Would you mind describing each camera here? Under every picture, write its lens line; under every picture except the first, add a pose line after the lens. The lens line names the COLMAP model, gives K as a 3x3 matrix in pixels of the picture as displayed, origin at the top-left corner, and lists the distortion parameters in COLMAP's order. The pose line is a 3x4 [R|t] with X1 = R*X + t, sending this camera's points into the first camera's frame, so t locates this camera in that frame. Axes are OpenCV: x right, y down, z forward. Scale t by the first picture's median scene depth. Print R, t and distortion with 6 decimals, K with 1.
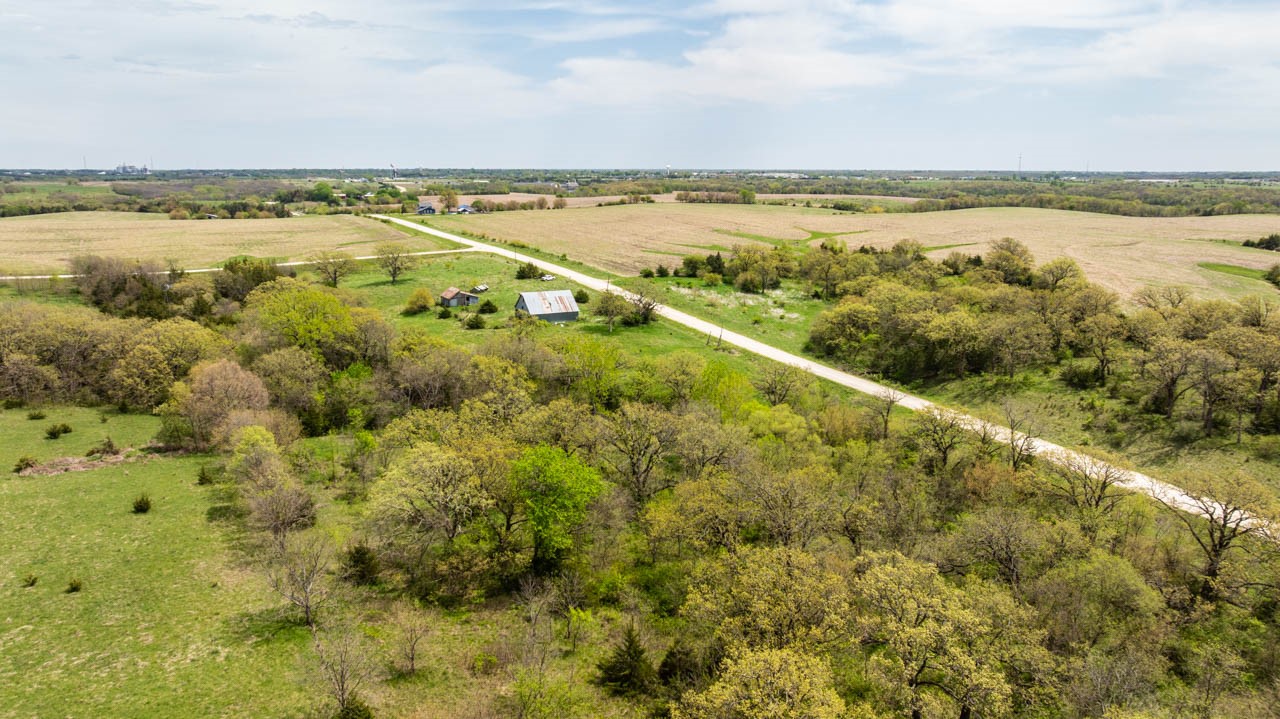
lens RADIAL K [[904.1, 0, 643.4], [0, 904.1, 356.4], [0, 0, 1]] dist [-0.038719, 0.035870]
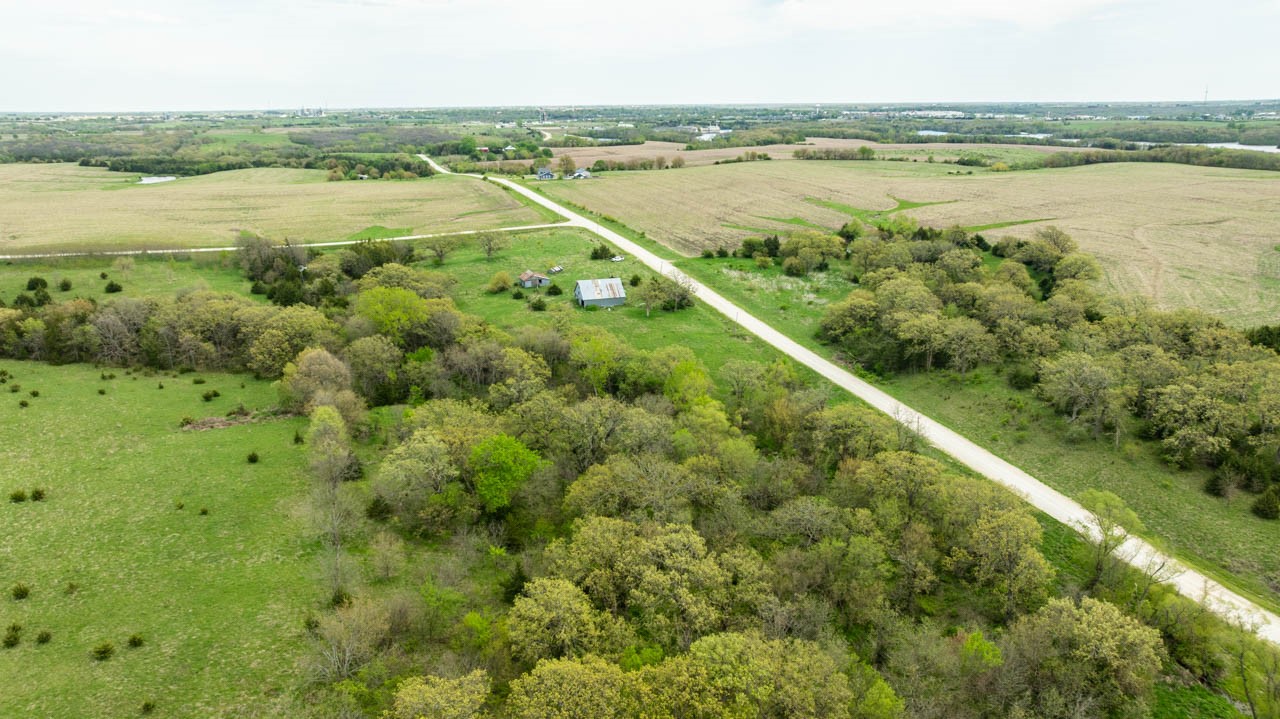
lens RADIAL K [[904.1, 0, 638.9], [0, 904.1, 361.5], [0, 0, 1]] dist [-0.038719, 0.035870]
pose [[0.985150, 0.034416, -0.168210, 0.136500], [-0.021879, 0.996881, 0.075824, -0.052062], [0.170295, -0.071017, 0.982831, -0.148125]]
